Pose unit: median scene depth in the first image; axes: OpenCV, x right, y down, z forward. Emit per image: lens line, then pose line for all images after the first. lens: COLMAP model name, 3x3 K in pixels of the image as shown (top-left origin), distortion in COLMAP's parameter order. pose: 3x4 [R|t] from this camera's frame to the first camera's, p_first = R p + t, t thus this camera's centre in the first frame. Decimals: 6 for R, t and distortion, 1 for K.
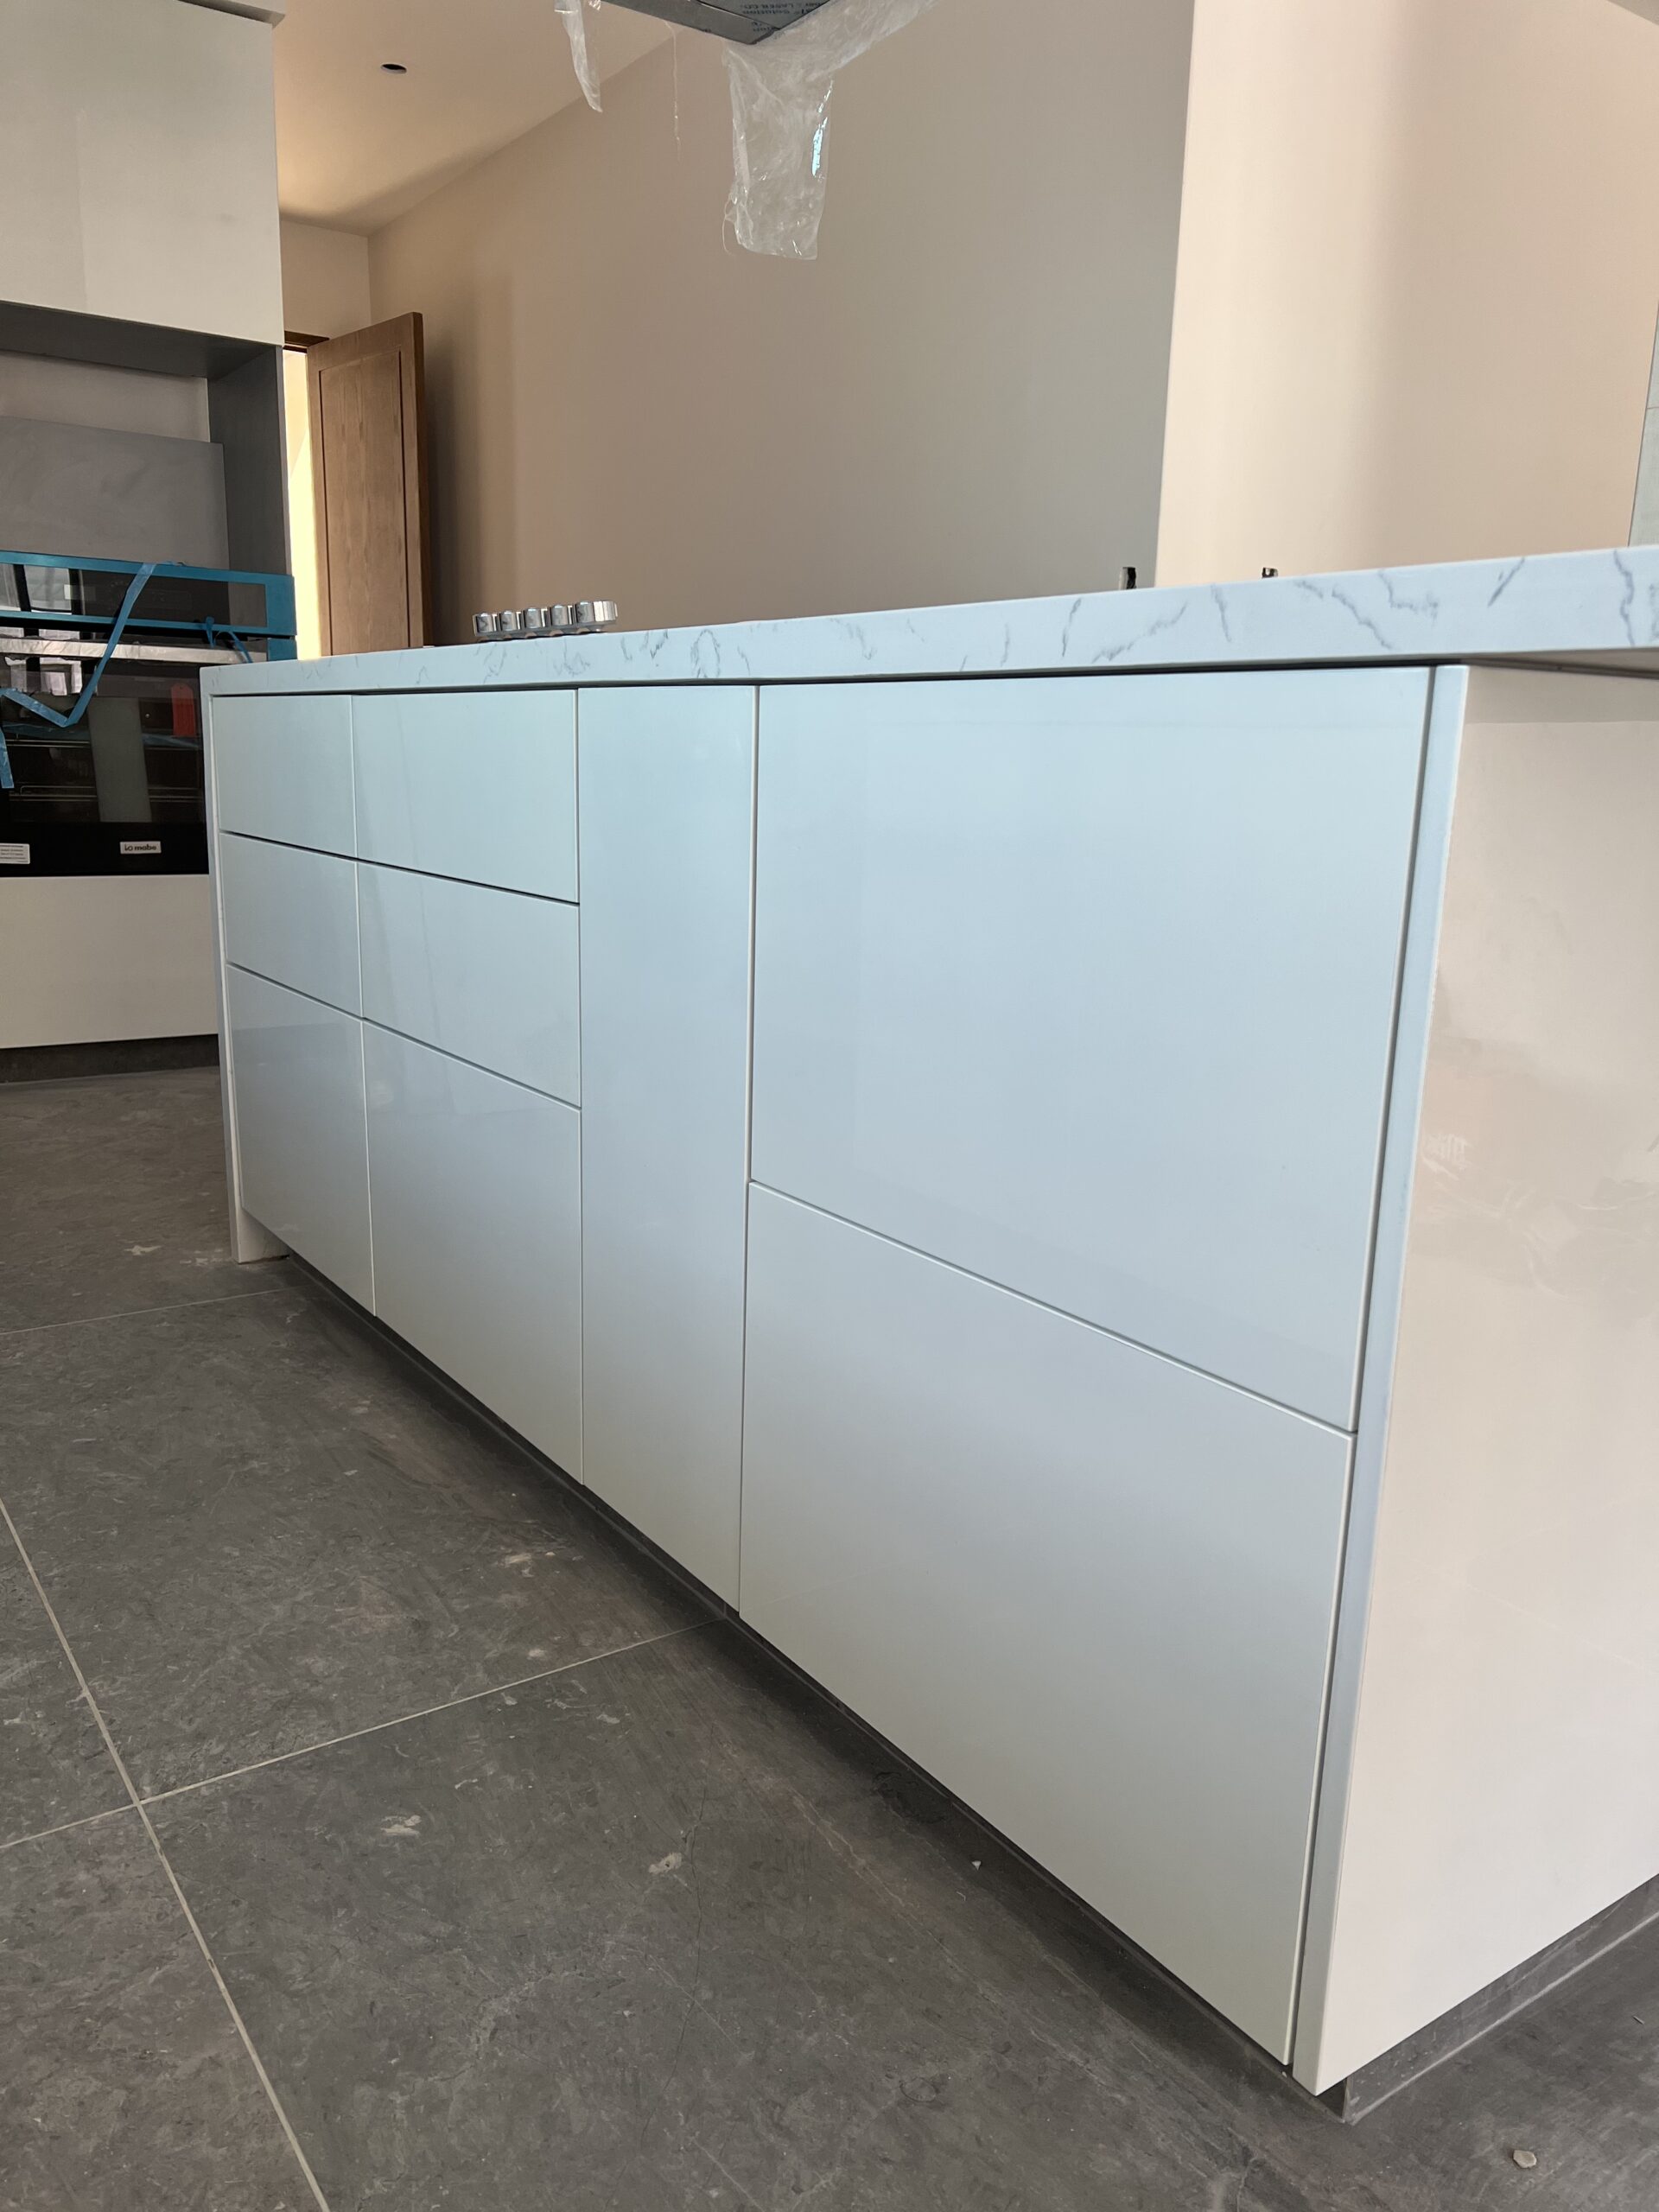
lens RADIAL K [[1676.6, 0, 829.5], [0, 1676.6, 1106.0], [0, 0, 1]] dist [0.094662, -0.108420]
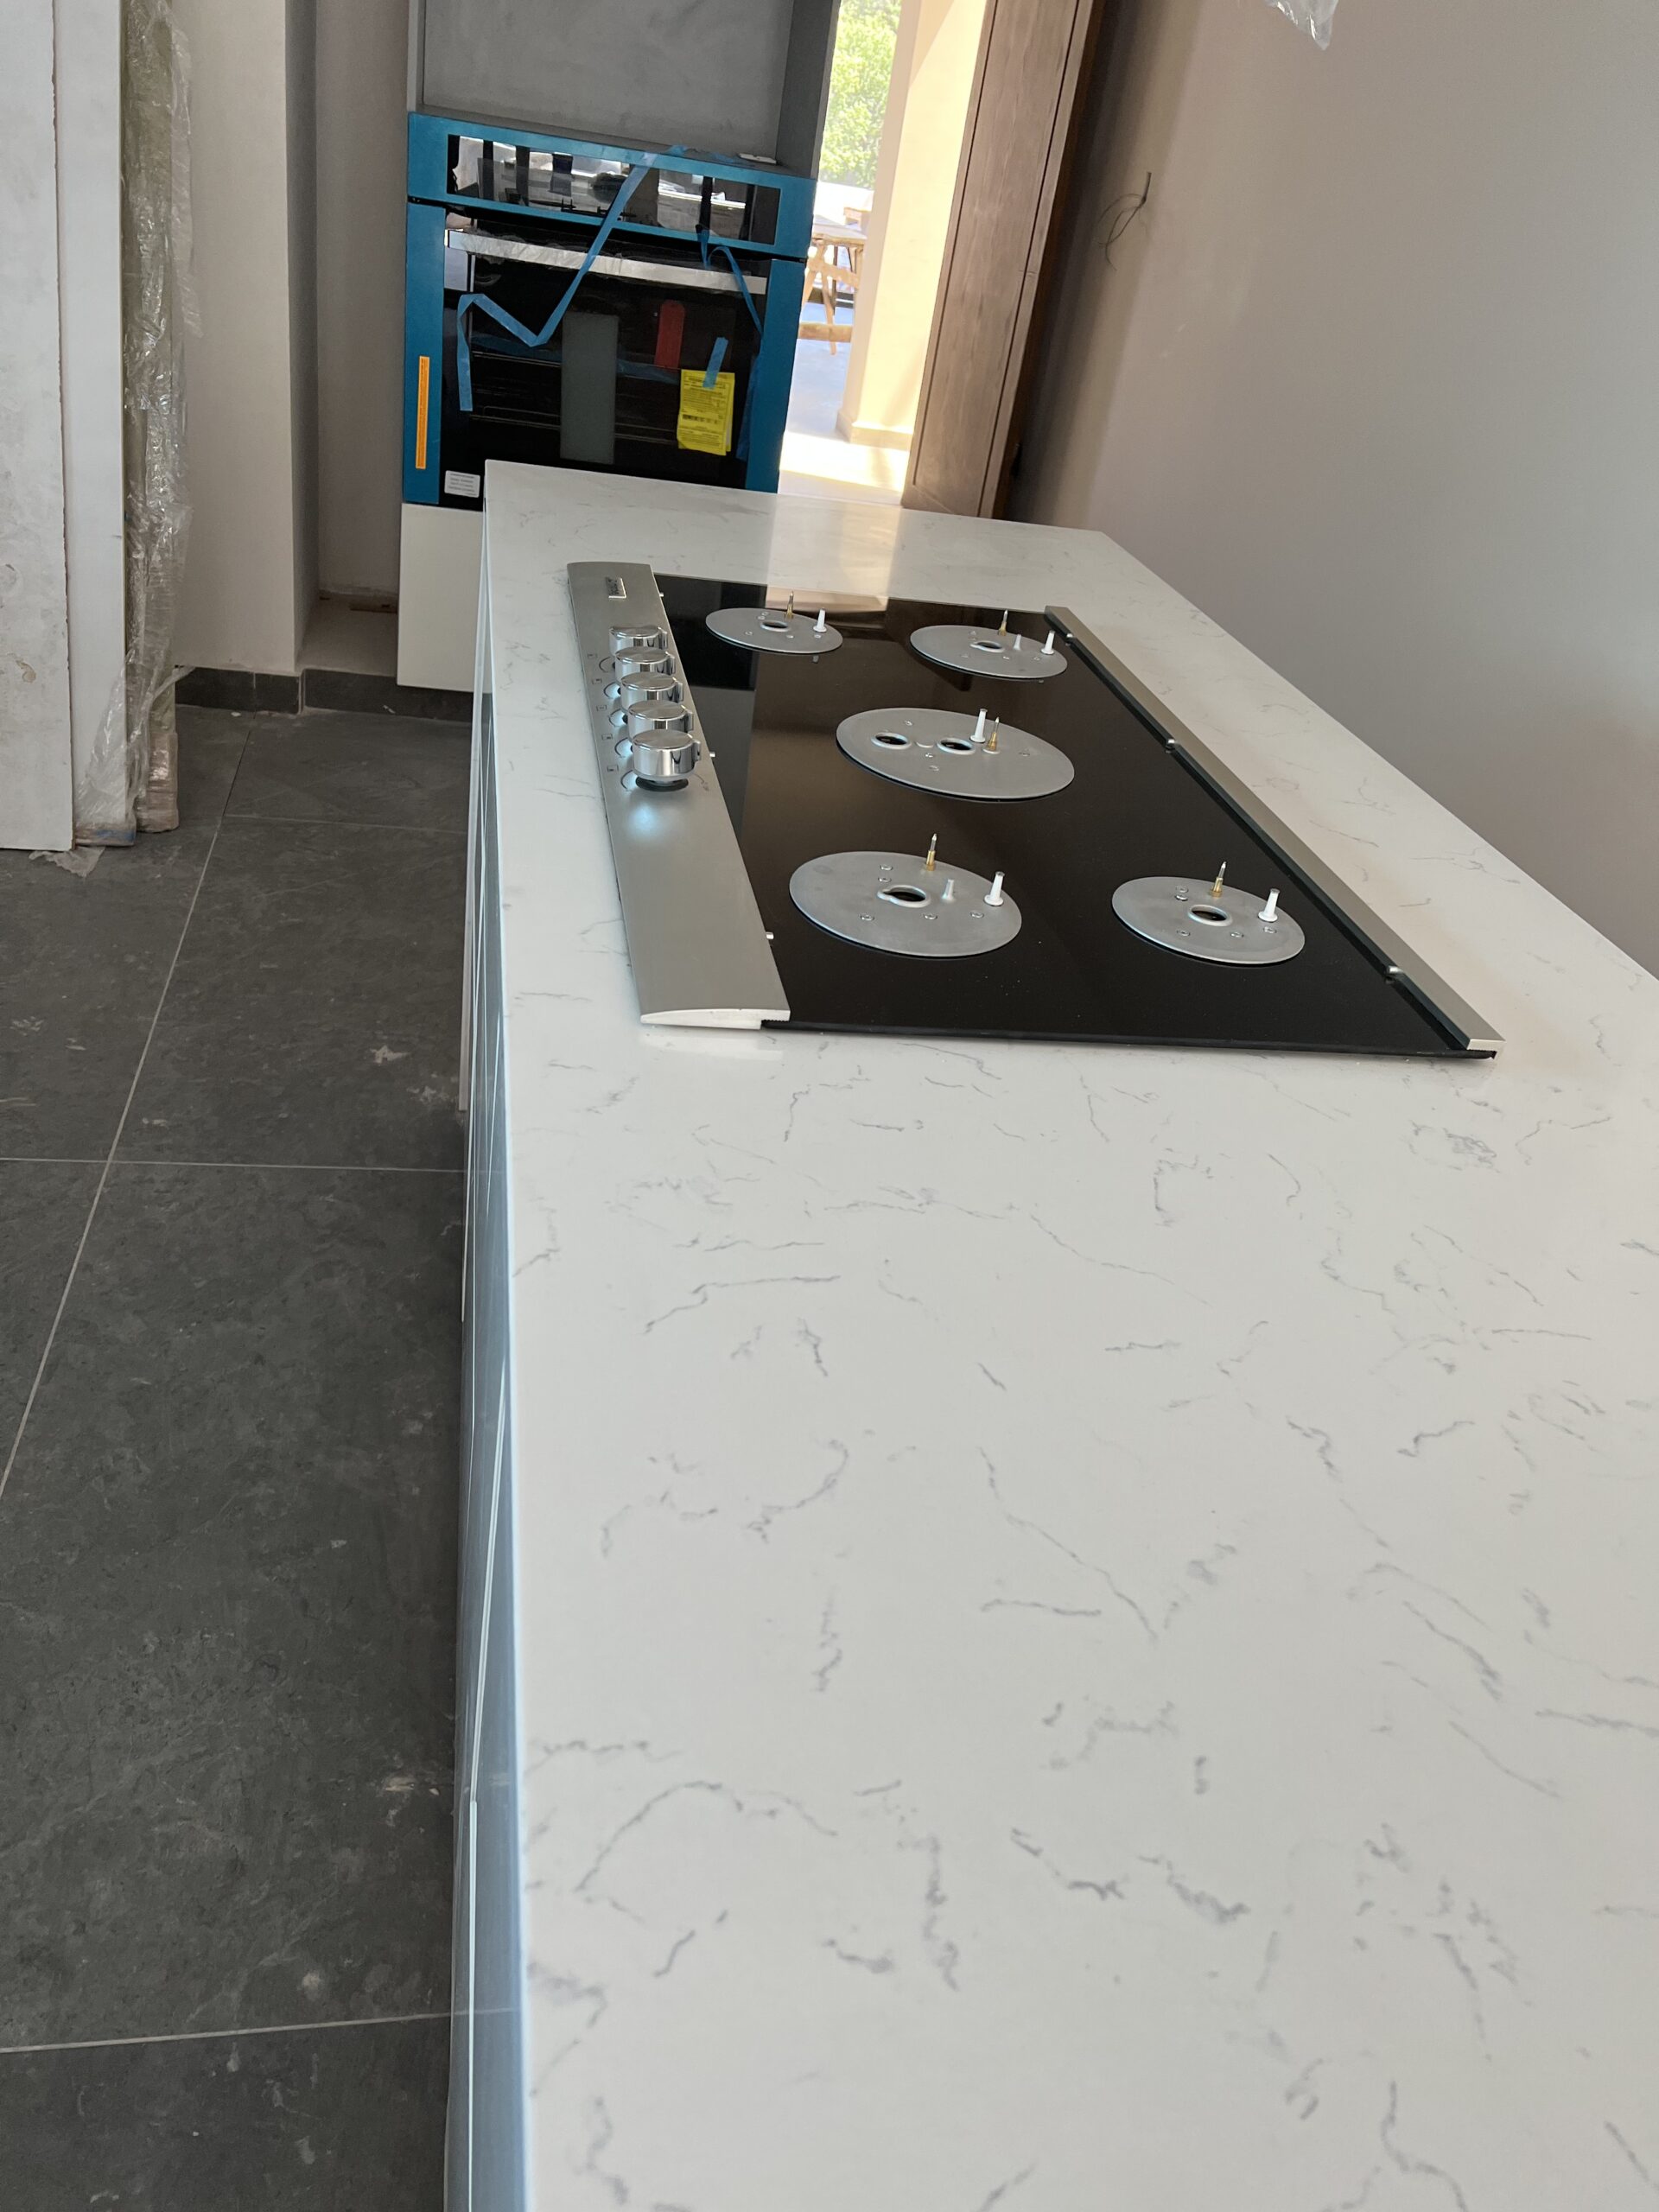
lens RADIAL K [[1676.6, 0, 829.5], [0, 1676.6, 1106.0], [0, 0, 1]] dist [0.094662, -0.108420]
pose [[0.904641, 0.313562, -0.288624, 0.133381], [-0.216752, 0.921631, 0.321892, -0.319747], [0.366938, -0.228637, 0.901710, 0.295537]]
